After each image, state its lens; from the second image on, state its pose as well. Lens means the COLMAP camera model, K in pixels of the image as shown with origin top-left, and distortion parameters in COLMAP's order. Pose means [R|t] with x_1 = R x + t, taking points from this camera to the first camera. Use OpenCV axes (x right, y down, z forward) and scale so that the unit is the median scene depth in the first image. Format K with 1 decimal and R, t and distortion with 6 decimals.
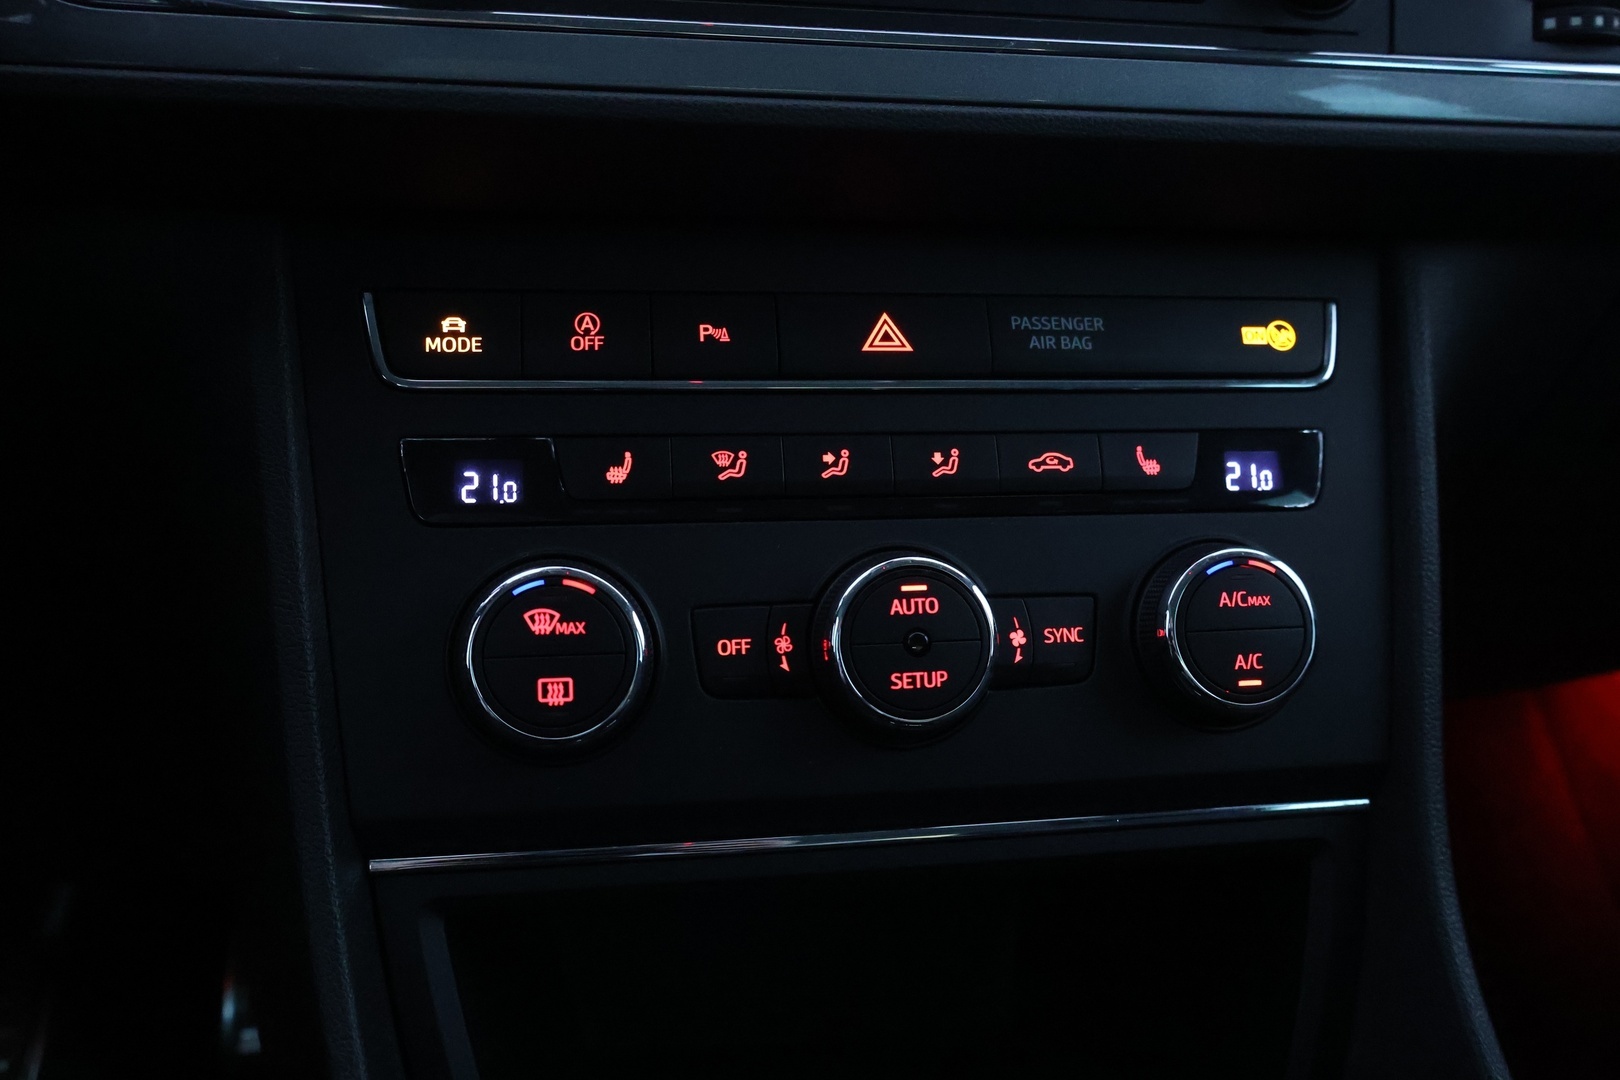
lens RADIAL K [[1310.5, 0, 810.0], [0, 1310.5, 540.0], [0, 0, 1]] dist [-0.007778, -0.005727]
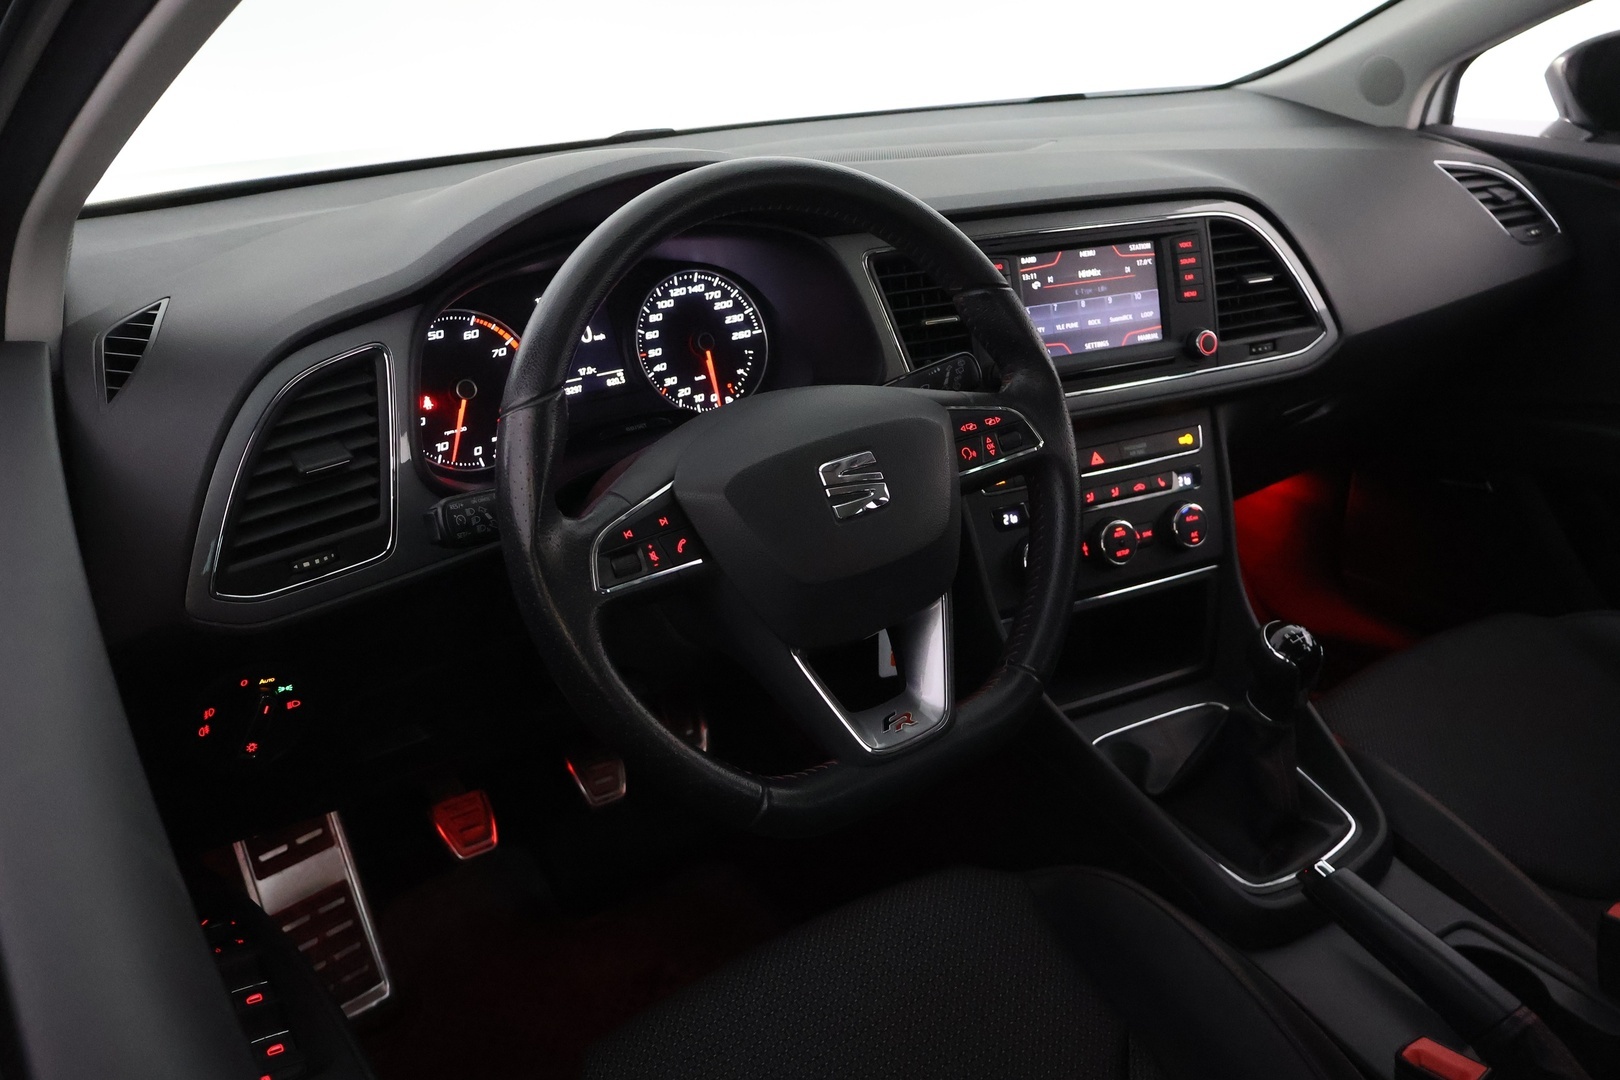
lens RADIAL K [[1316.2, 0, 810.0], [0, 1316.2, 540.0], [0, 0, 1]] dist [-0.105104, -0.000403]
pose [[0.960430, -0.148507, 0.235625, -1.569777], [0.114202, 0.981580, 0.153161, -0.575835], [-0.254030, -0.120192, 0.959699, -2.258520]]
